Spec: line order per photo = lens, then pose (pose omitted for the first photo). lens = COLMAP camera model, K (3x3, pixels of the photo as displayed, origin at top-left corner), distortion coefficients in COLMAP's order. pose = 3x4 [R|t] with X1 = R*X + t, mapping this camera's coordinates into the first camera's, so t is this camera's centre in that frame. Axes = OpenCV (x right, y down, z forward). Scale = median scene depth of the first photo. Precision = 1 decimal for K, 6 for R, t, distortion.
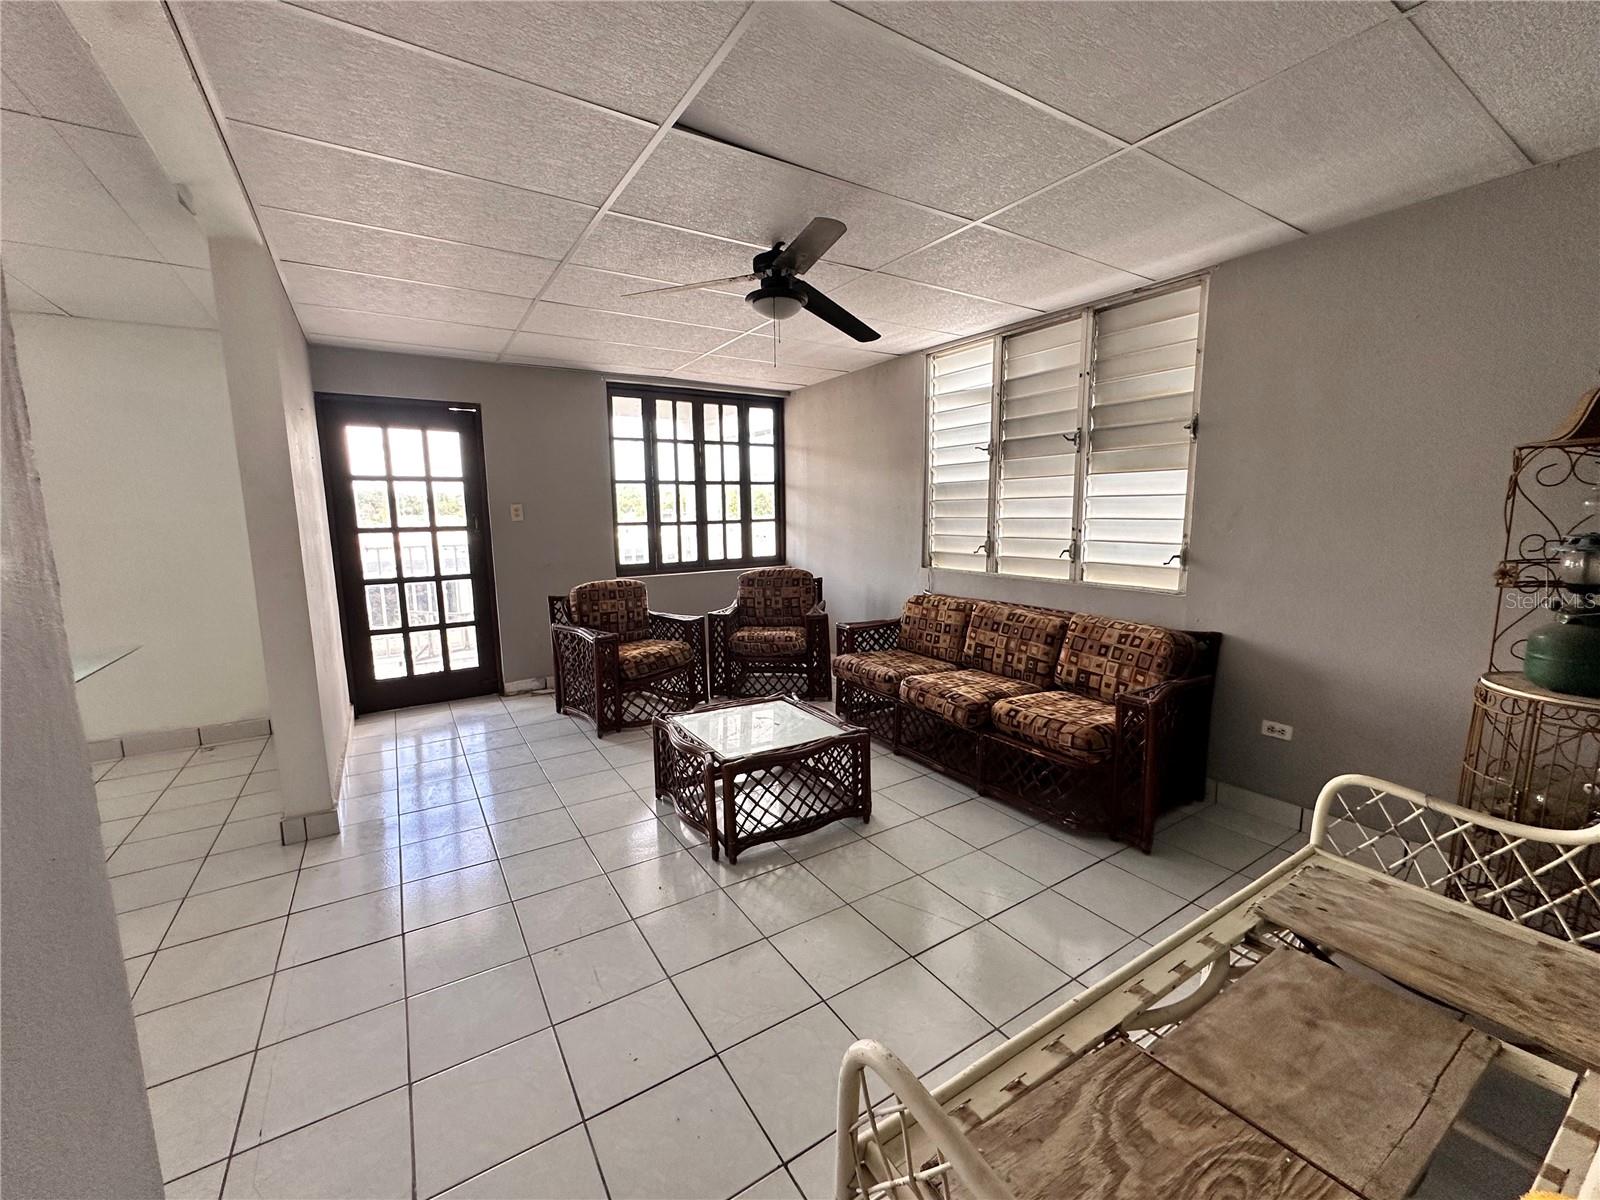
lens RADIAL K [[643.9, 0, 803.3], [0, 643.9, 599.3], [0, 0, 1]] dist [-0.002317, 0.000006]
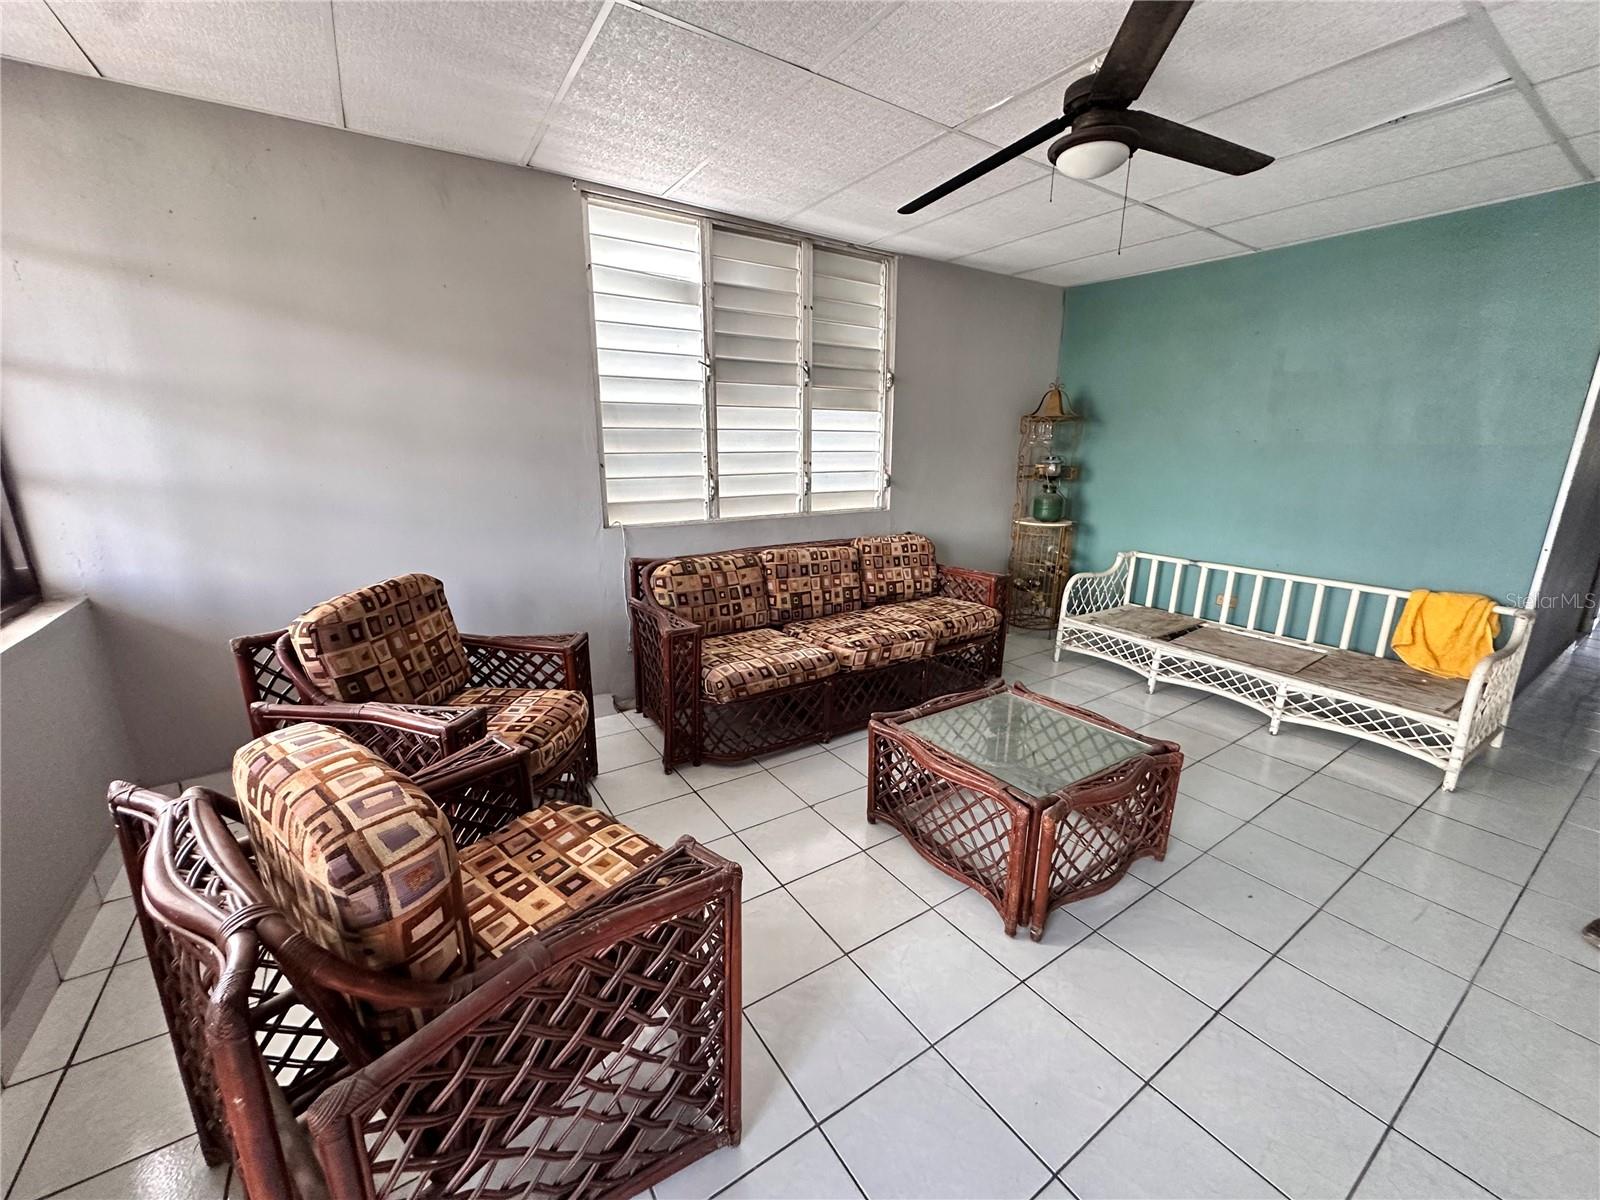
lens RADIAL K [[643.9, 0, 803.3], [0, 643.9, 599.3], [0, 0, 1]] dist [-0.002317, 0.000006]
pose [[-0.023267, -0.231805, 0.972484, -0.645002], [0.131601, 0.963572, 0.232829, -0.139842], [-0.991030, 0.133397, 0.008086, 1.038893]]
